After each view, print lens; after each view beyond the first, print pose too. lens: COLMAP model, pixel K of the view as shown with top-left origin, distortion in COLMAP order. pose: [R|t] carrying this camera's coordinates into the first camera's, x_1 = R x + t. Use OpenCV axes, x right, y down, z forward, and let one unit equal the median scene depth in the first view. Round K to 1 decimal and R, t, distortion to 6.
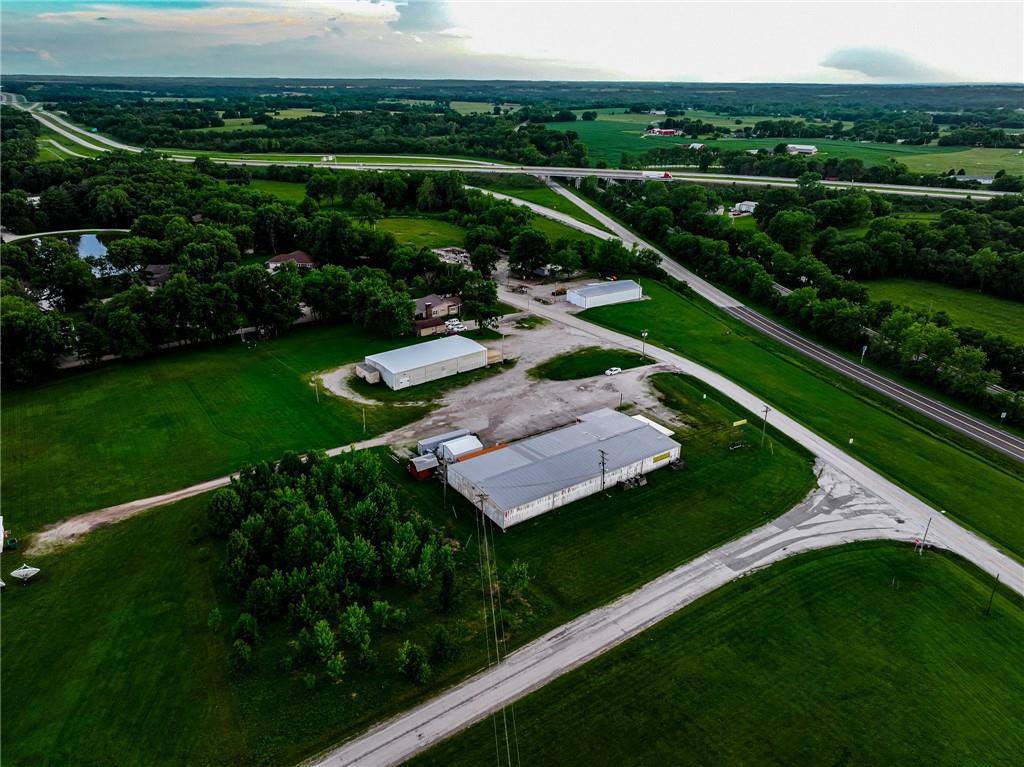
lens RADIAL K [[719.2, 0, 517.2], [0, 719.2, 379.7], [0, 0, 1]] dist [-0.002423, 0.017693]
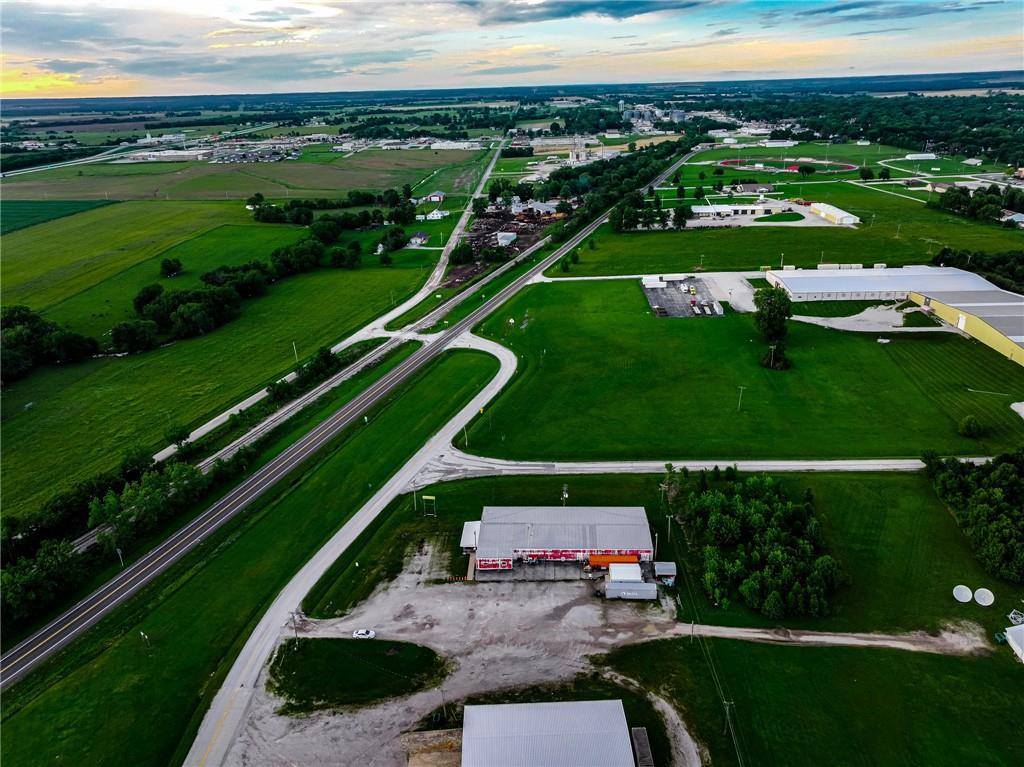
lens RADIAL K [[719.2, 0, 514.5], [0, 719.2, 381.7], [0, 0, 1]] dist [-0.002423, 0.017693]
pose [[-0.789079, -0.222645, 0.572524, -0.486480], [0.256333, 0.727645, 0.636259, -0.835676], [-0.558254, 0.648815, -0.517098, 1.368050]]
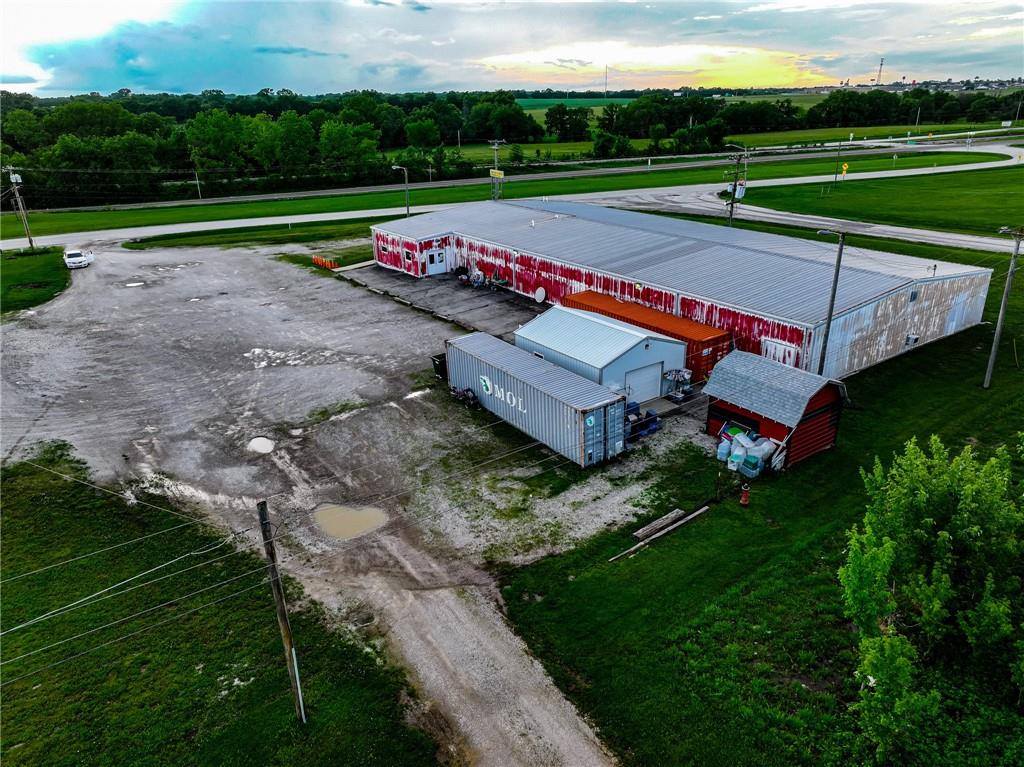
lens RADIAL K [[719.2, 0, 514.2], [0, 719.2, 381.2], [0, 0, 1]] dist [-0.002423, 0.017693]
pose [[-0.006457, -0.378767, 0.925470, -0.291395], [0.400084, 0.847209, 0.349529, 0.002787], [-0.916456, 0.372523, 0.146068, 0.907005]]
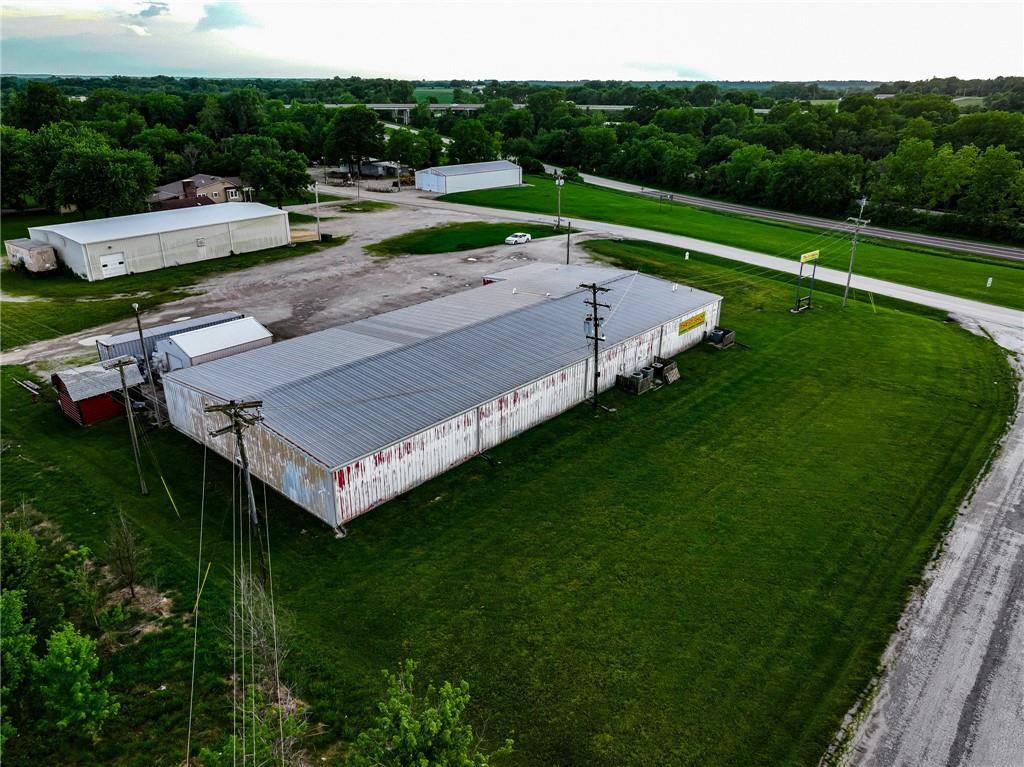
lens RADIAL K [[719.2, 0, 515.2], [0, 719.2, 381.8], [0, 0, 1]] dist [-0.002423, 0.017693]
pose [[0.972215, -0.092367, 0.215098, -0.003892], [0.092009, 0.995689, 0.011697, 0.114629], [-0.215251, 0.008419, 0.976523, 0.524980]]
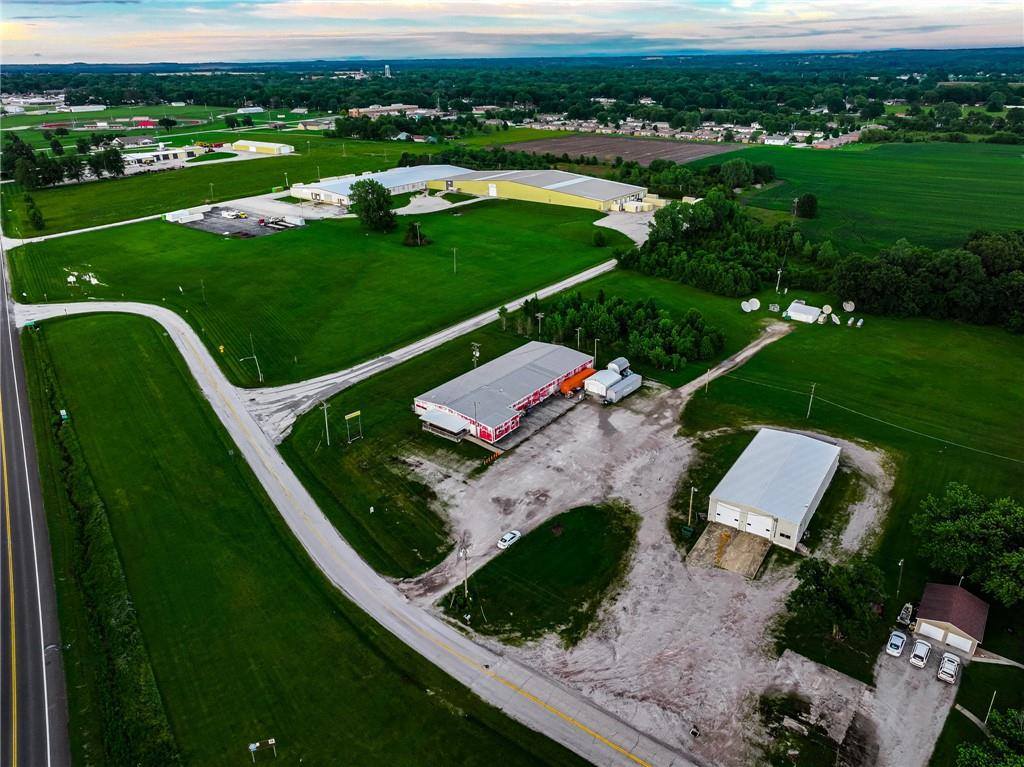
lens RADIAL K [[719.2, 0, 516.4], [0, 719.2, 382.4], [0, 0, 1]] dist [-0.002423, 0.017693]
pose [[-0.957629, 0.123065, -0.260387, 0.325591], [-0.105955, 0.690160, 0.715858, -0.652875], [0.267806, 0.713116, -0.647878, 1.563439]]
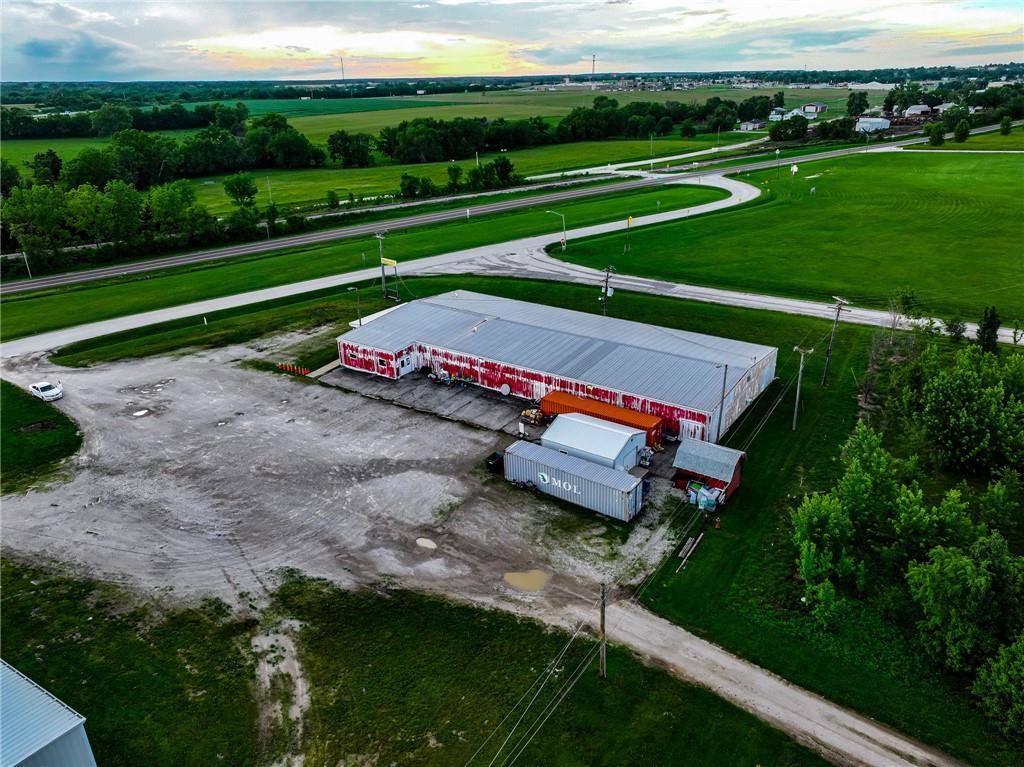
lens RADIAL K [[719.2, 0, 515.0], [0, 719.2, 383.0], [0, 0, 1]] dist [-0.002423, 0.017693]
pose [[-0.342230, -0.371929, 0.862872, -0.373434], [0.373450, 0.788835, 0.488133, -0.139015], [-0.862214, 0.489294, -0.131066, 0.983188]]
